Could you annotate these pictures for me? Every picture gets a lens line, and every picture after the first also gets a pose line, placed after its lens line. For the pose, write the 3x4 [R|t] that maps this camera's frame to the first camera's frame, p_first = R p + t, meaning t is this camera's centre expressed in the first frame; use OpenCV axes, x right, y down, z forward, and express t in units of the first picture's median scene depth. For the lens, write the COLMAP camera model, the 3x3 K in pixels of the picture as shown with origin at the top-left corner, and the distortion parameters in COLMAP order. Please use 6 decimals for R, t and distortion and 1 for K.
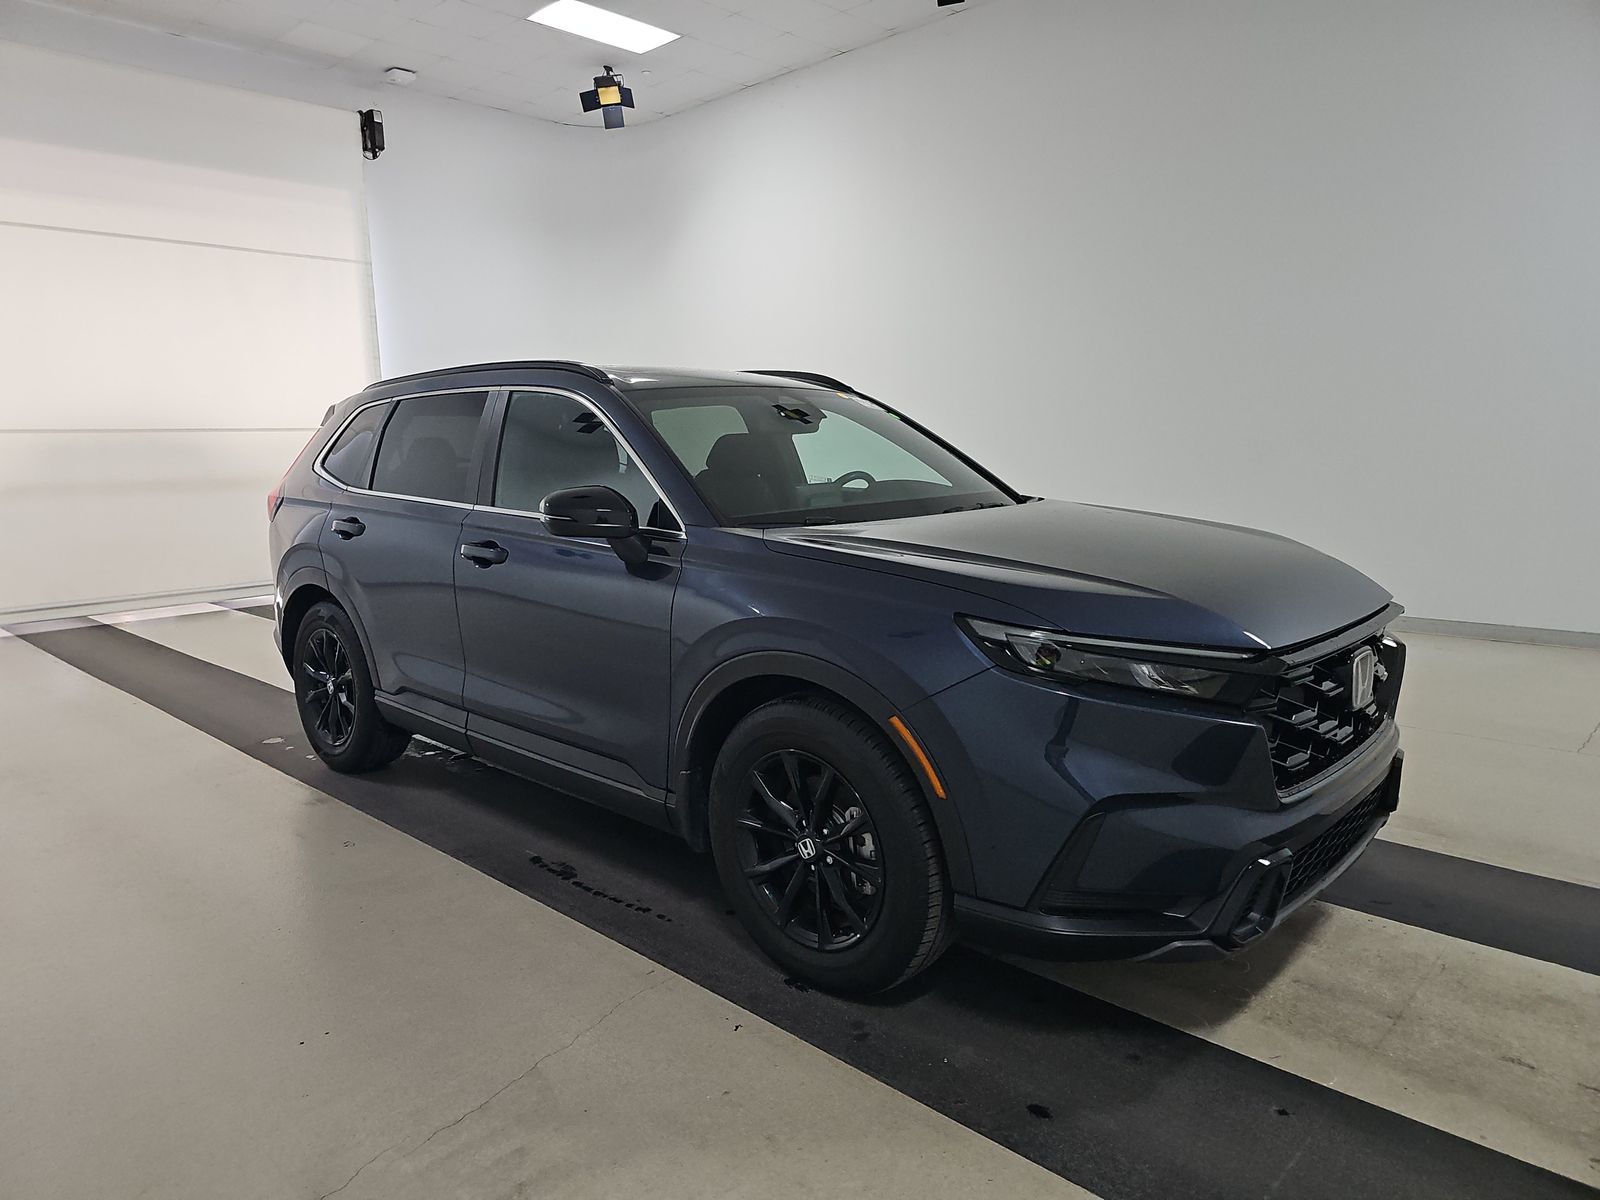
lens RADIAL K [[1082.4, 0, 800.0], [0, 1082.4, 600.0], [0, 0, 1]] dist [0.003528, -0.001263]
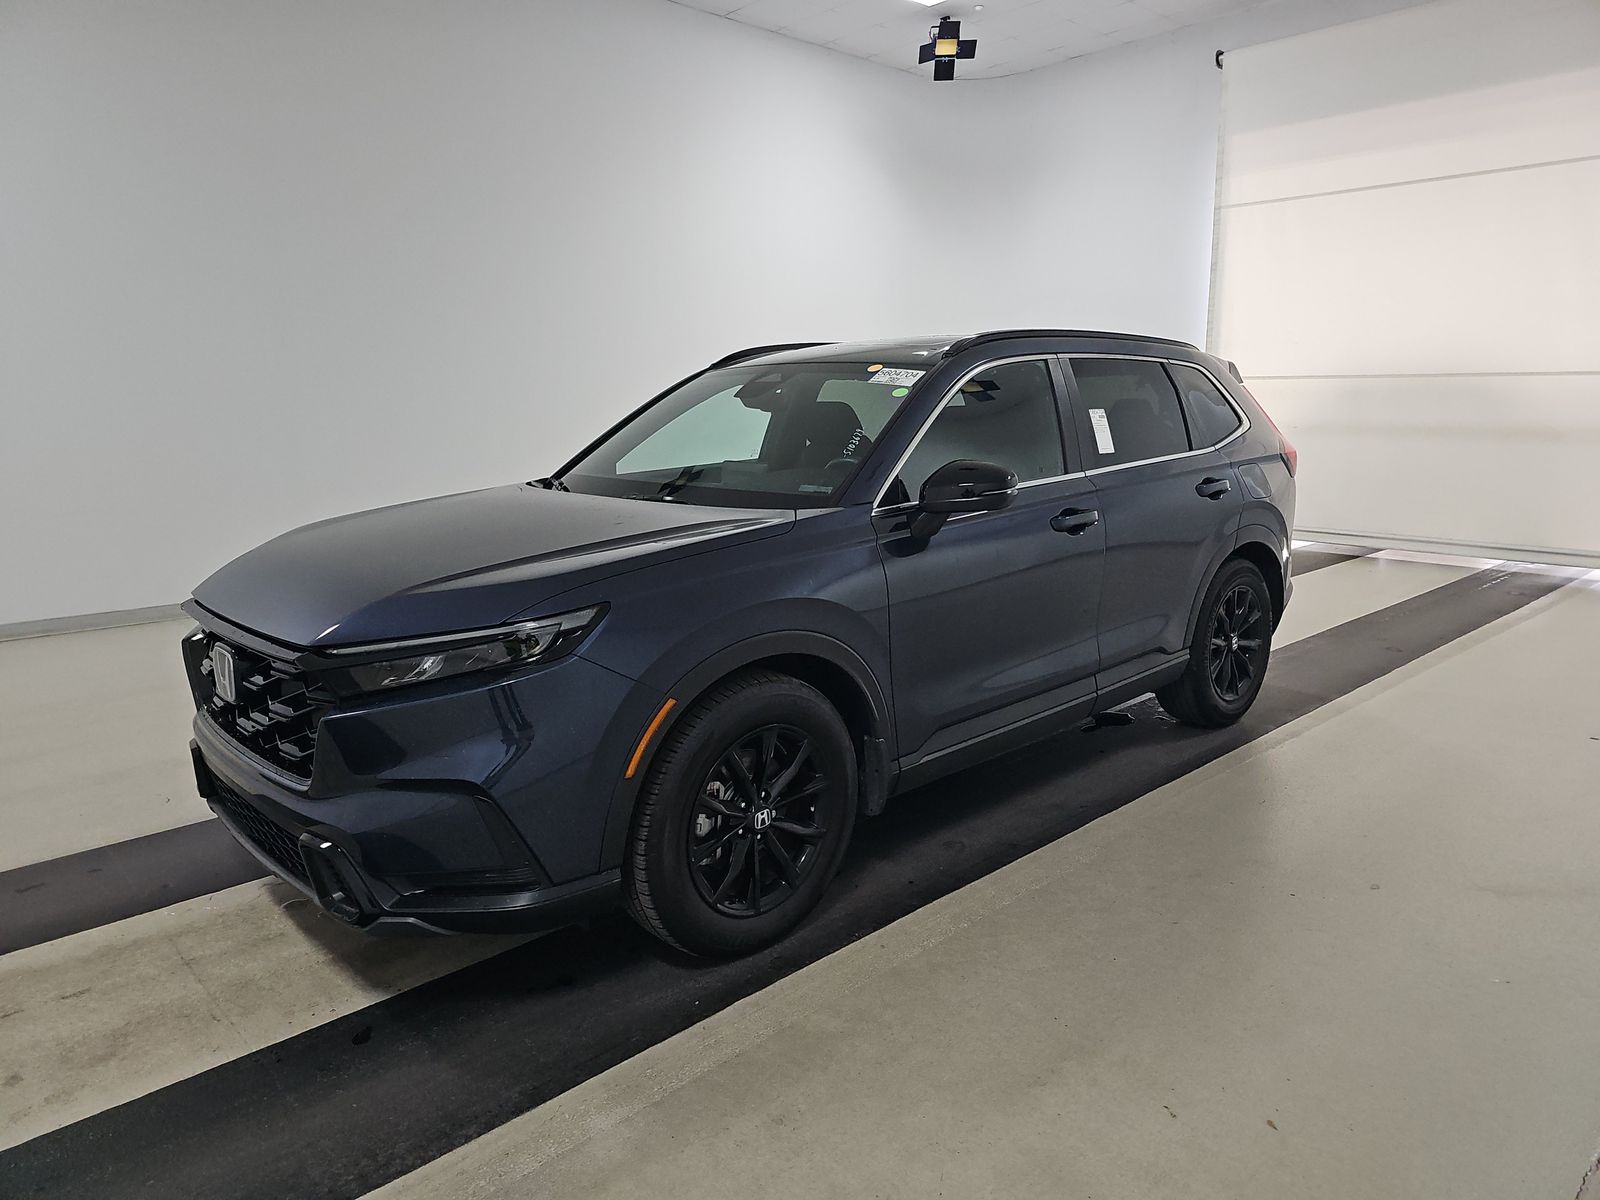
lens RADIAL K [[1089.6, 0, 800.0], [0, 1089.6, 600.0], [0, 0, 1]] dist [0.012420, 0.000962]
pose [[-0.081344, 0.211896, -0.973901, 1.416278], [-0.136735, 0.965528, 0.221494, -0.299227], [0.987262, 0.151184, -0.049566, 1.505113]]
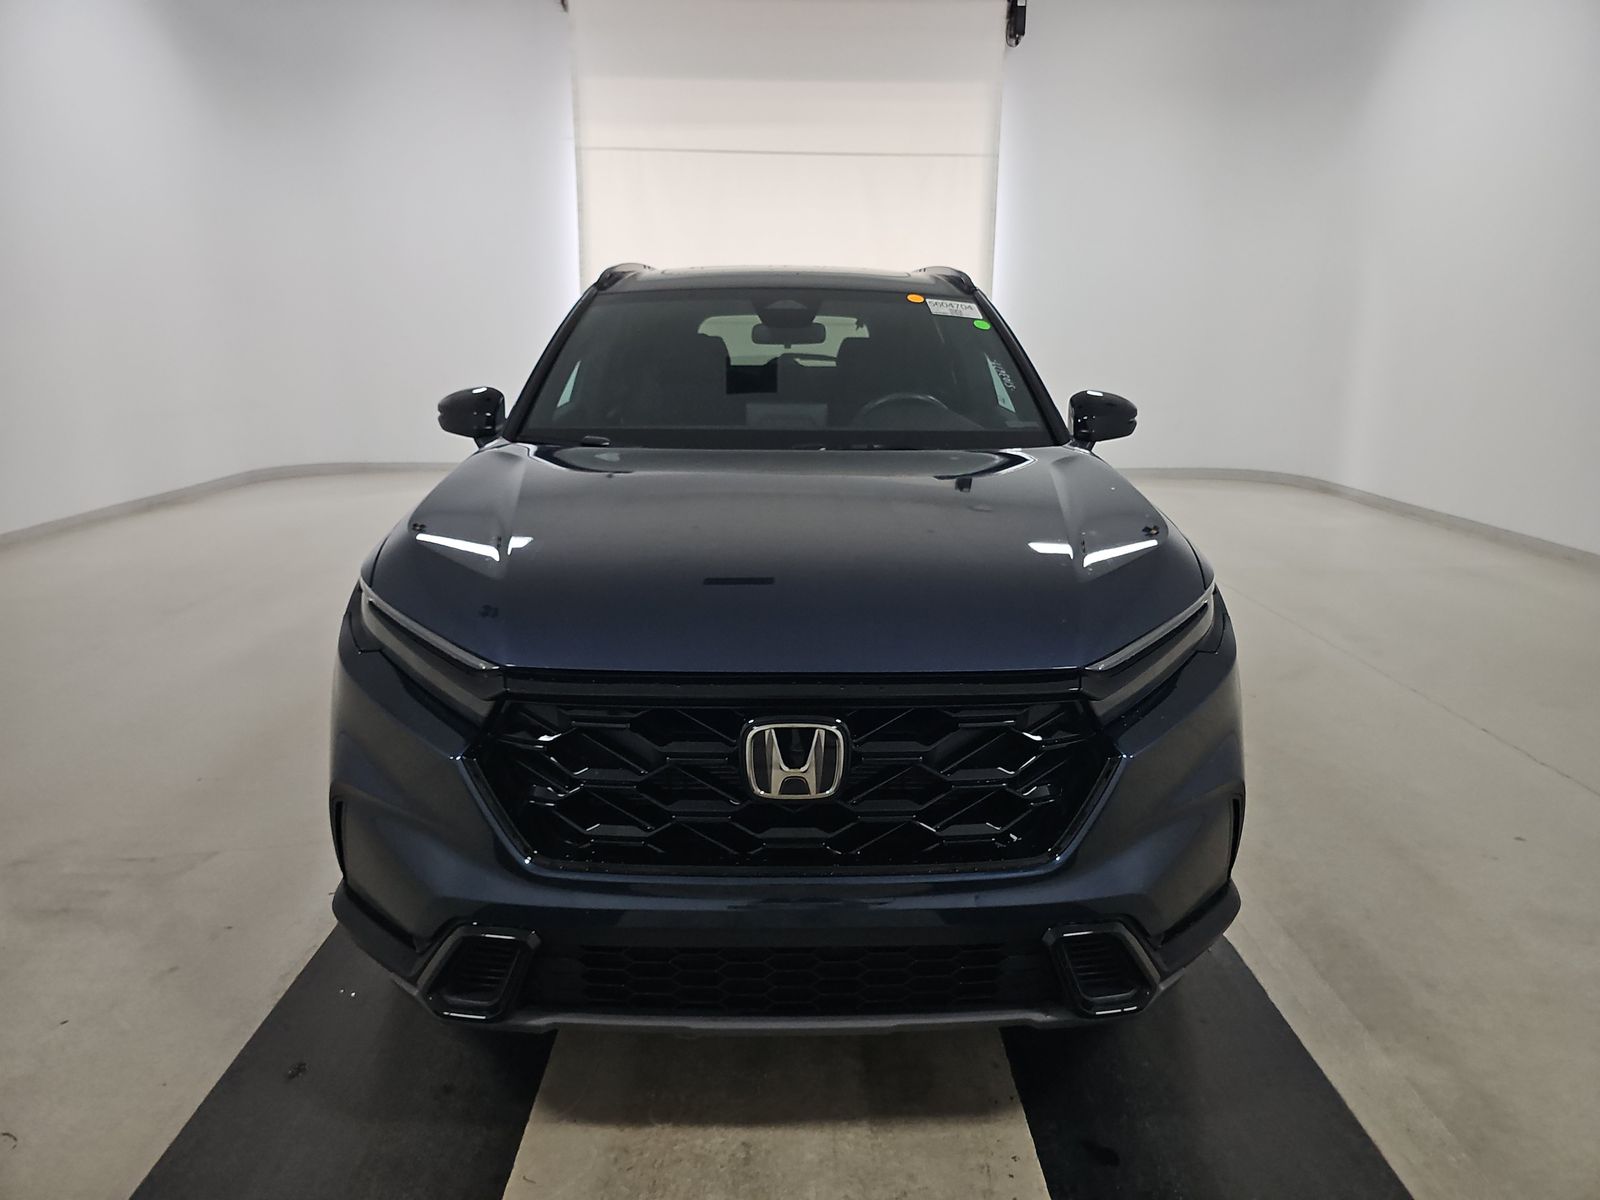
lens RADIAL K [[1082.4, 0, 800.0], [0, 1082.4, 600.0], [0, 0, 1]] dist [0.003528, -0.001263]
pose [[0.693471, 0.200581, -0.692001, 0.900456], [-0.128649, 0.979503, 0.154993, -0.125706], [0.708906, -0.018458, 0.705061, 0.506264]]
